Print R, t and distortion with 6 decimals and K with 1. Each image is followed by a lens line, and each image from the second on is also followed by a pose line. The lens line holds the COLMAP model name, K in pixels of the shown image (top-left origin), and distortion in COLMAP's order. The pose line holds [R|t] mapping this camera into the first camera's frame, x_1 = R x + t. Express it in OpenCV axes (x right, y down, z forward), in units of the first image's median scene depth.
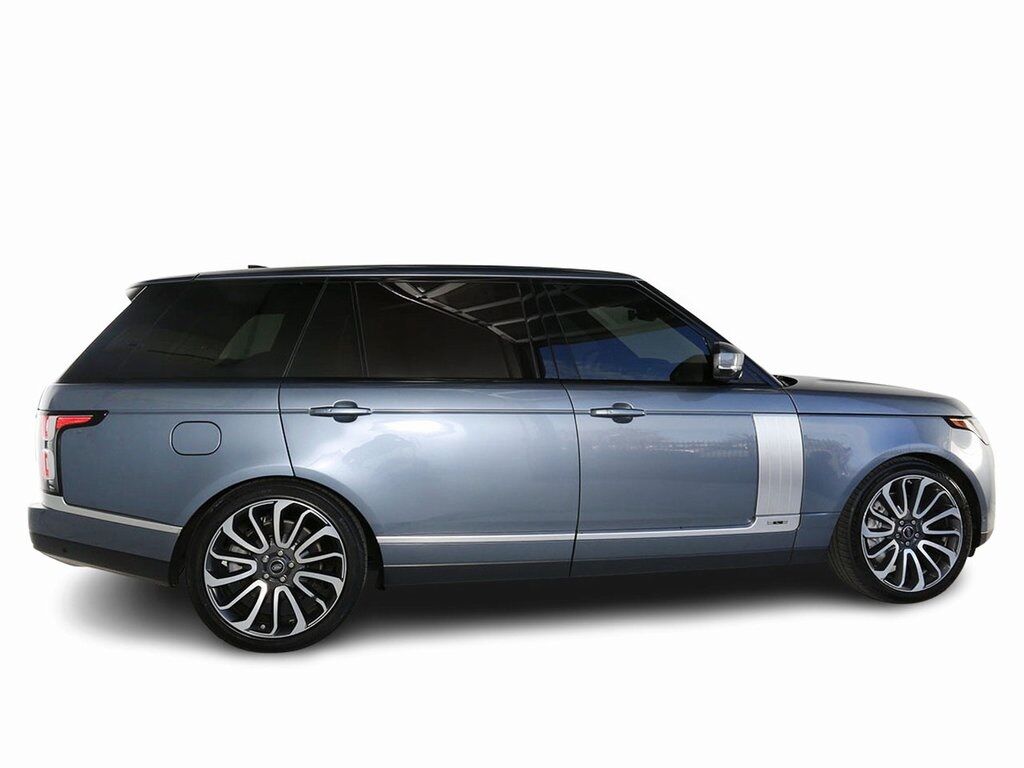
lens RADIAL K [[819.2, 0, 512.0], [0, 819.2, 384.0], [0, 0, 1]] dist [-0.160380, 0.065371]
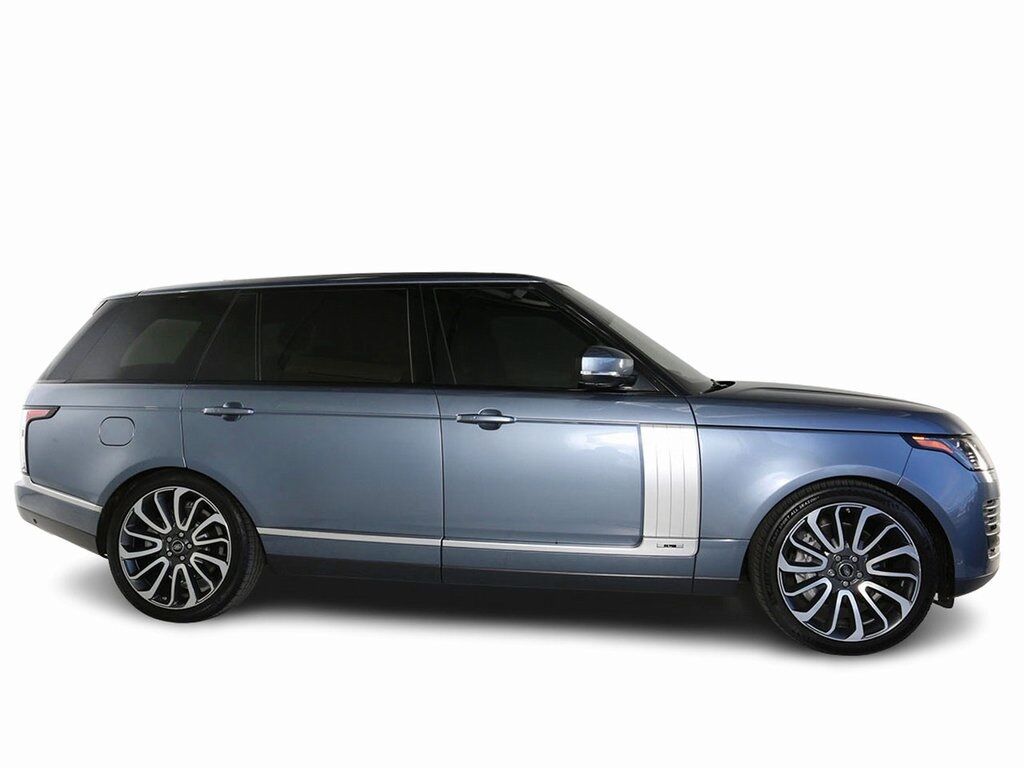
lens RADIAL K [[819.2, 0, 512.0], [0, 819.2, 384.0], [0, 0, 1]] dist [-0.160380, 0.065371]
pose [[0.946186, 0.010094, -0.323466, 0.474855], [-0.014501, 0.999832, -0.011217, 0.004127], [0.323298, 0.015304, 0.946173, 0.085353]]
